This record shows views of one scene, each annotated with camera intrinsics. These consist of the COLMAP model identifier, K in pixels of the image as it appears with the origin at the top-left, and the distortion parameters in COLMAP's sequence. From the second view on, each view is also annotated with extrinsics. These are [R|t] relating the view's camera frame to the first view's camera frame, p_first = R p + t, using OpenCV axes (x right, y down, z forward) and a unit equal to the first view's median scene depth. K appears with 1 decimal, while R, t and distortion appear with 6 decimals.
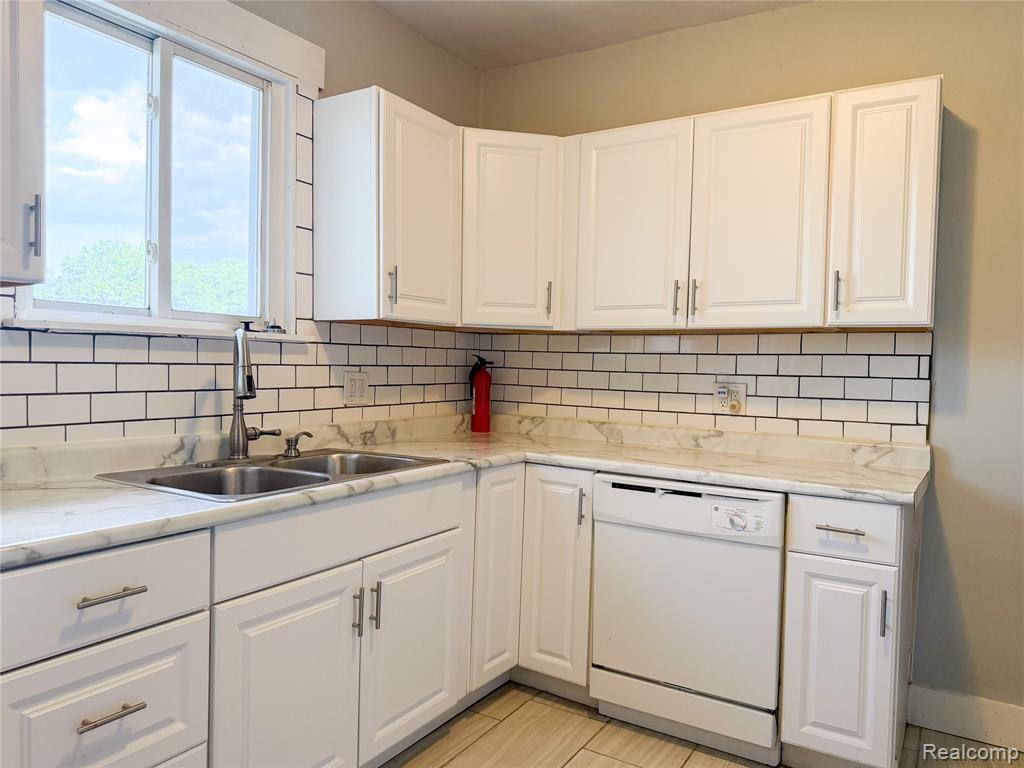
lens RADIAL K [[724.7, 0, 512.0], [0, 724.7, 384.0], [0, 0, 1]] dist [0.144851, -0.274022]
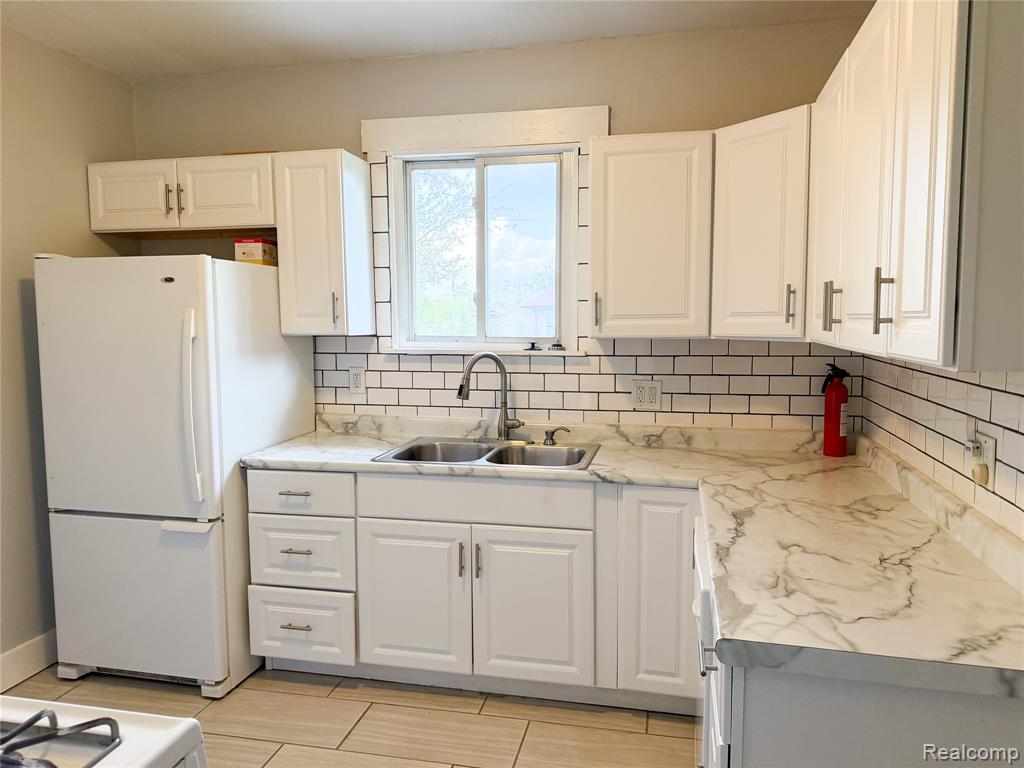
lens RADIAL K [[724.7, 0, 512.0], [0, 724.7, 384.0], [0, 0, 1]] dist [0.144851, -0.274022]
pose [[0.316060, 0.064326, -0.946556, 0.841970], [-0.016582, 0.997921, 0.062280, -0.083308], [0.948594, -0.003988, 0.316470, 0.492731]]
